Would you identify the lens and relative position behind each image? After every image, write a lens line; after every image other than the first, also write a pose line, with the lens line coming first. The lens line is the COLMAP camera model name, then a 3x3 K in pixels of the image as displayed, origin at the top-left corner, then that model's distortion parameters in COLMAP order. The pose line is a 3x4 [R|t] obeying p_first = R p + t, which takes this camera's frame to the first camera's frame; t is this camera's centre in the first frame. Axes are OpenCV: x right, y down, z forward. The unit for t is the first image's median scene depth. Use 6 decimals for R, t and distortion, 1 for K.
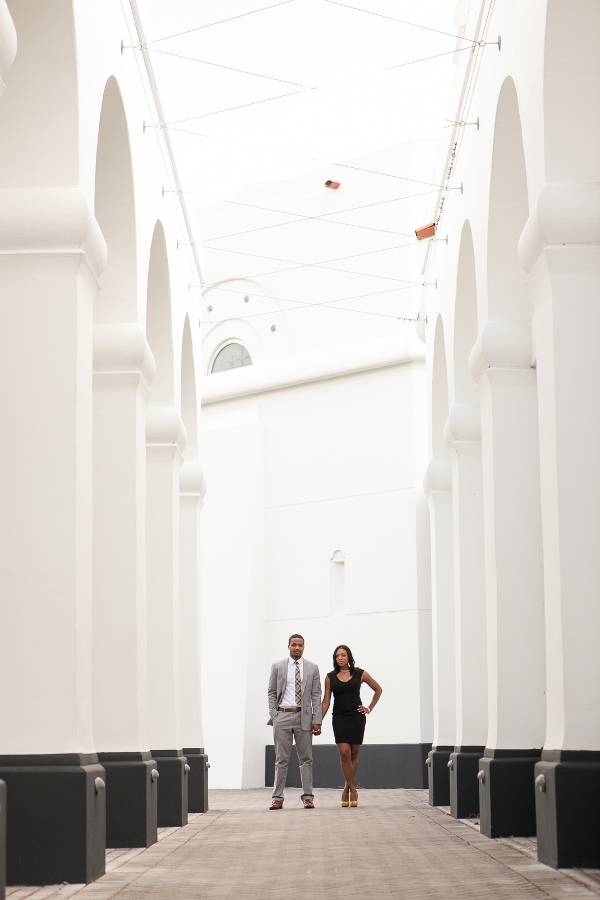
lens RADIAL K [[1787.1, 0, 300.0], [0, 1787.1, 450.0], [0, 0, 1]] dist [-0.043959, -0.140096]
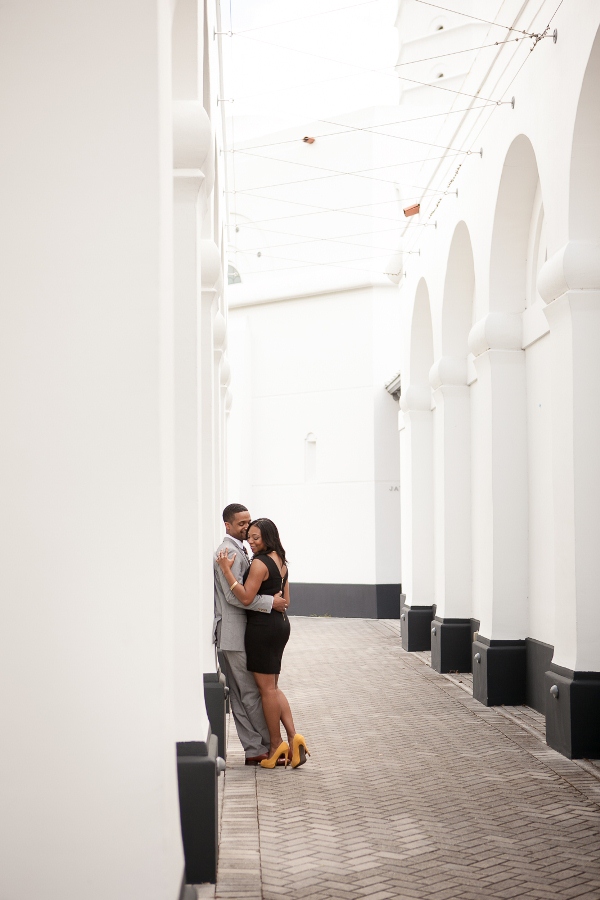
lens RADIAL K [[1424.4, 0, 300.0], [0, 1424.4, 450.0], [0, 0, 1]] dist [0.048341, 0.051220]
pose [[0.998695, 0.007445, 0.050534, -0.087775], [-0.012508, 0.994847, 0.100613, -0.078757], [-0.049525, -0.101114, 0.993641, -0.038040]]
